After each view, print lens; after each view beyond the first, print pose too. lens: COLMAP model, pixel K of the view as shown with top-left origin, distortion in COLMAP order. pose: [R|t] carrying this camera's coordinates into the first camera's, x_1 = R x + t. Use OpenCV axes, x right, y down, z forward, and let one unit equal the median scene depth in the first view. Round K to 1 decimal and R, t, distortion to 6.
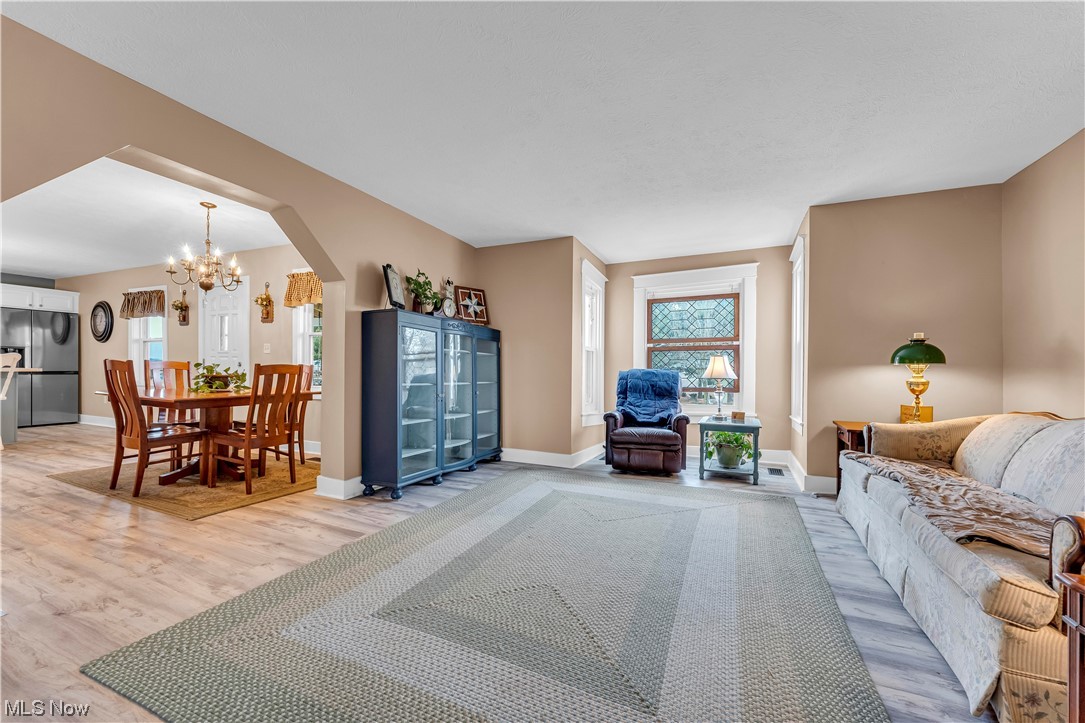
lens RADIAL K [[442.7, 0, 544.2], [0, 442.7, 372.6], [0, 0, 1]] dist [0.000397, -0.000399]
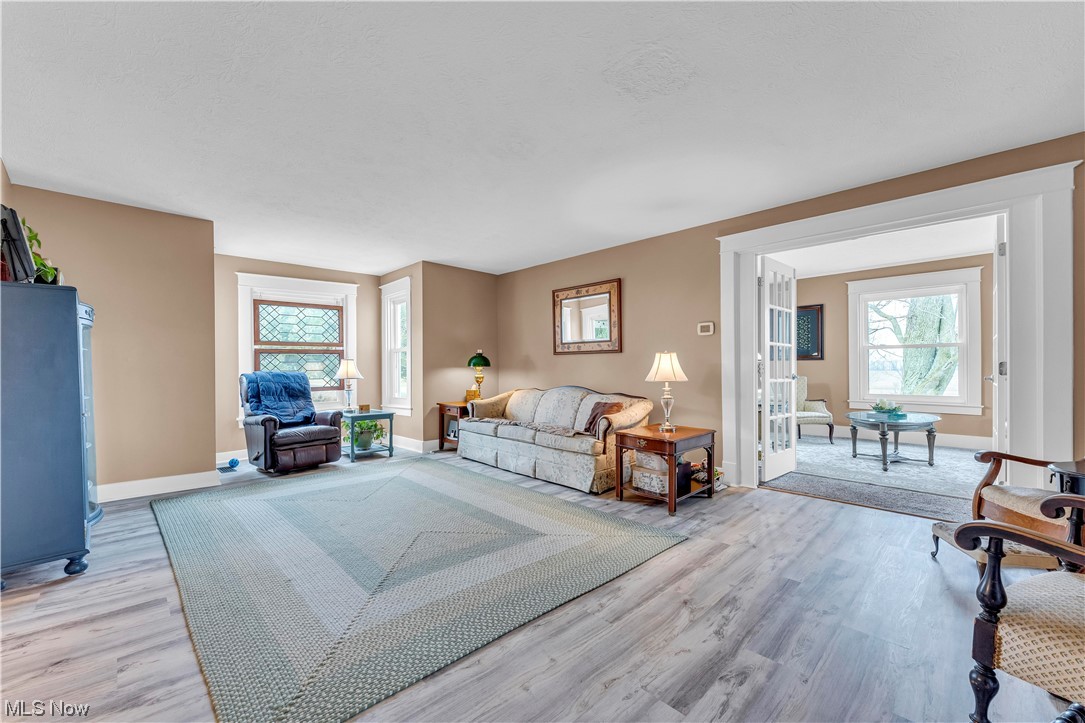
lens RADIAL K [[442.7, 0, 544.3], [0, 442.7, 372.1], [0, 0, 1]] dist [0.000397, -0.000399]
pose [[0.350905, -0.017207, 0.936253, -0.582155], [0.013243, 0.999822, 0.013412, -0.013571], [-0.936317, 0.007693, 0.351071, 0.085060]]
